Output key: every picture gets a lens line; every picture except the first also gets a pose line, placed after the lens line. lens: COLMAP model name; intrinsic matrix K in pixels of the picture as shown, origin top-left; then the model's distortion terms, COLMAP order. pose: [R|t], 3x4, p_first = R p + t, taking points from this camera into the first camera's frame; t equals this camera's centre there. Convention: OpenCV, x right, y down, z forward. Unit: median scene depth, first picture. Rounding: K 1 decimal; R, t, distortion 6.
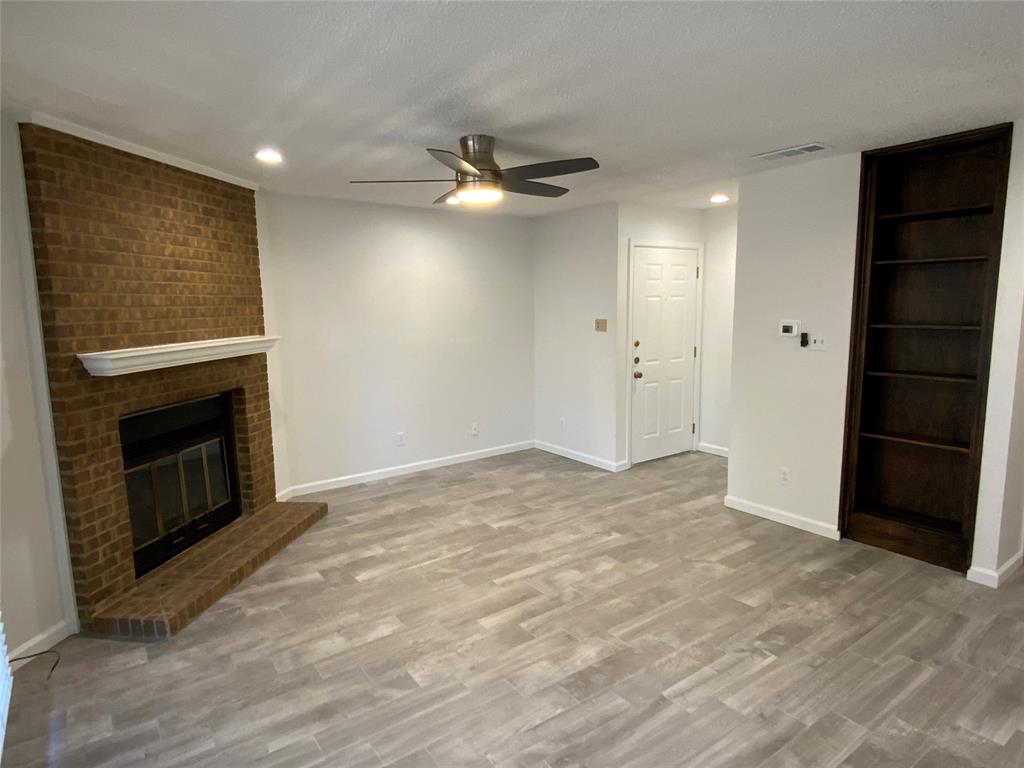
lens RADIAL K [[590.3, 0, 518.5], [0, 590.3, 384.1], [0, 0, 1]] dist [0.028527, -0.037043]
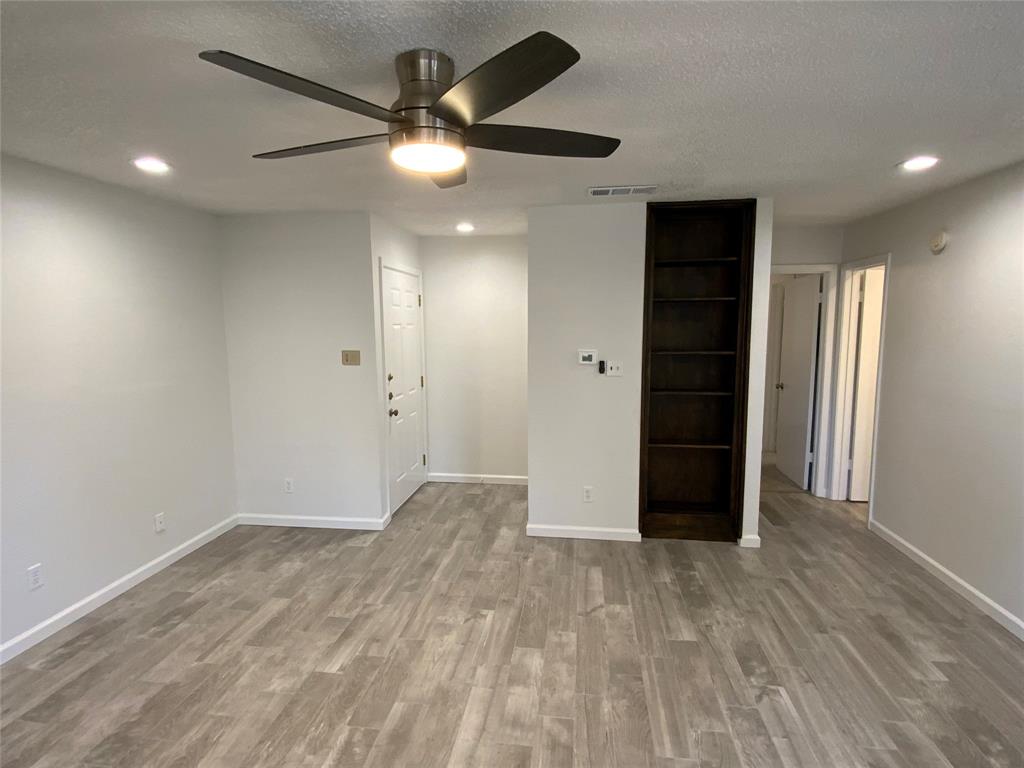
lens RADIAL K [[521.0, 0, 514.4], [0, 521.0, 377.2], [0, 0, 1]] dist [0.015713, -0.013060]
pose [[0.686445, -0.065091, 0.724263, -0.343323], [0.094289, 0.995545, 0.000106, -0.075501], [-0.721043, 0.068217, 0.689524, 0.482227]]
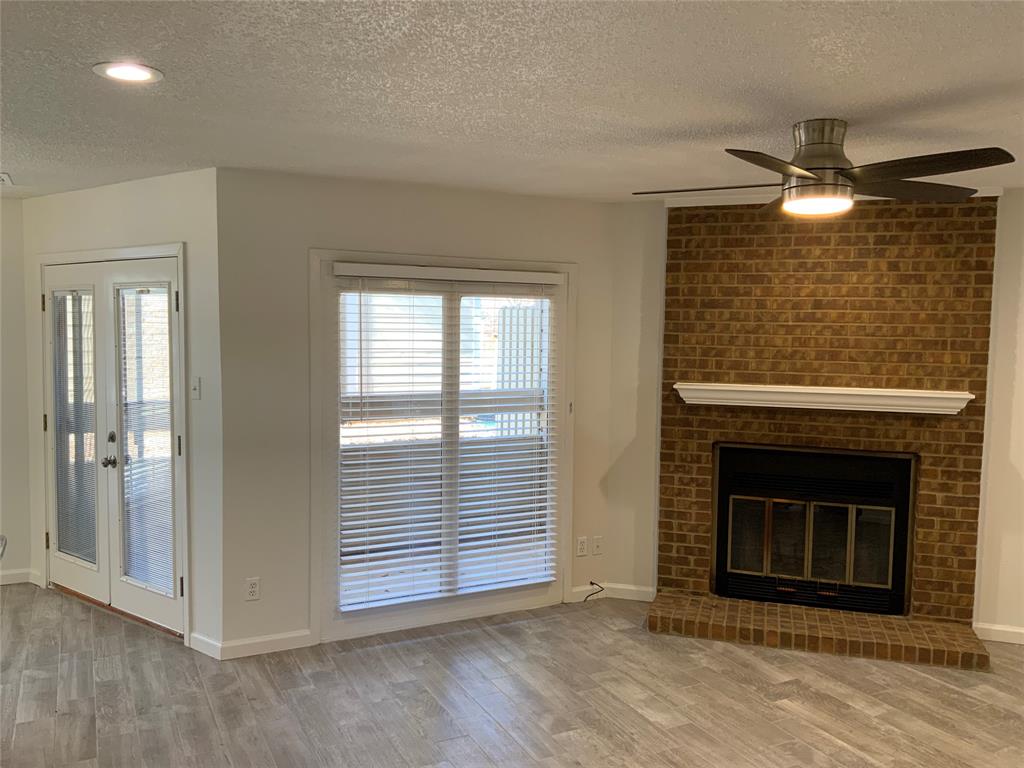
lens RADIAL K [[841.7, 0, 510.2], [0, 841.7, 381.8], [0, 0, 1]] dist [0.119265, -0.255041]
pose [[-0.164358, 0.083376, -0.982871, 0.796578], [-0.148609, 0.982955, 0.108234, -0.143686], [0.975142, 0.163852, -0.149166, 0.694559]]
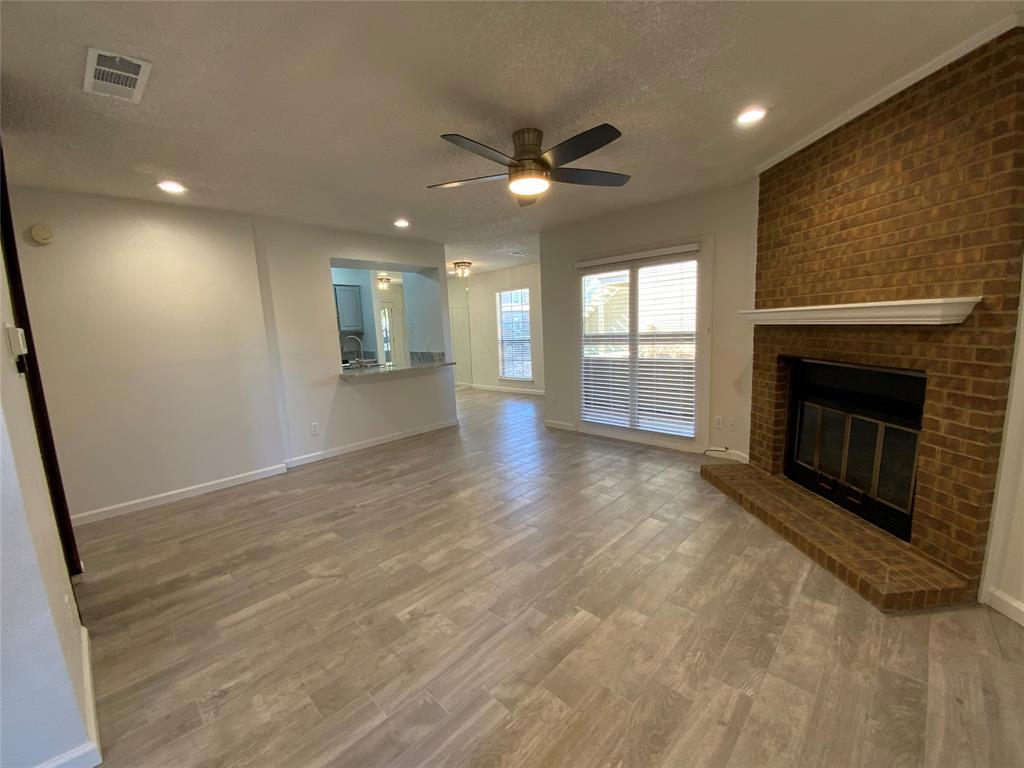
lens RADIAL K [[412.2, 0, 514.0], [0, 412.2, 384.0], [0, 0, 1]] dist [0.027346, -0.021337]
pose [[-0.983375, 0.085121, -0.160398, 0.098661], [0.037405, 0.959335, 0.279779, -0.150412], [0.177691, 0.269128, -0.946571, 1.526075]]
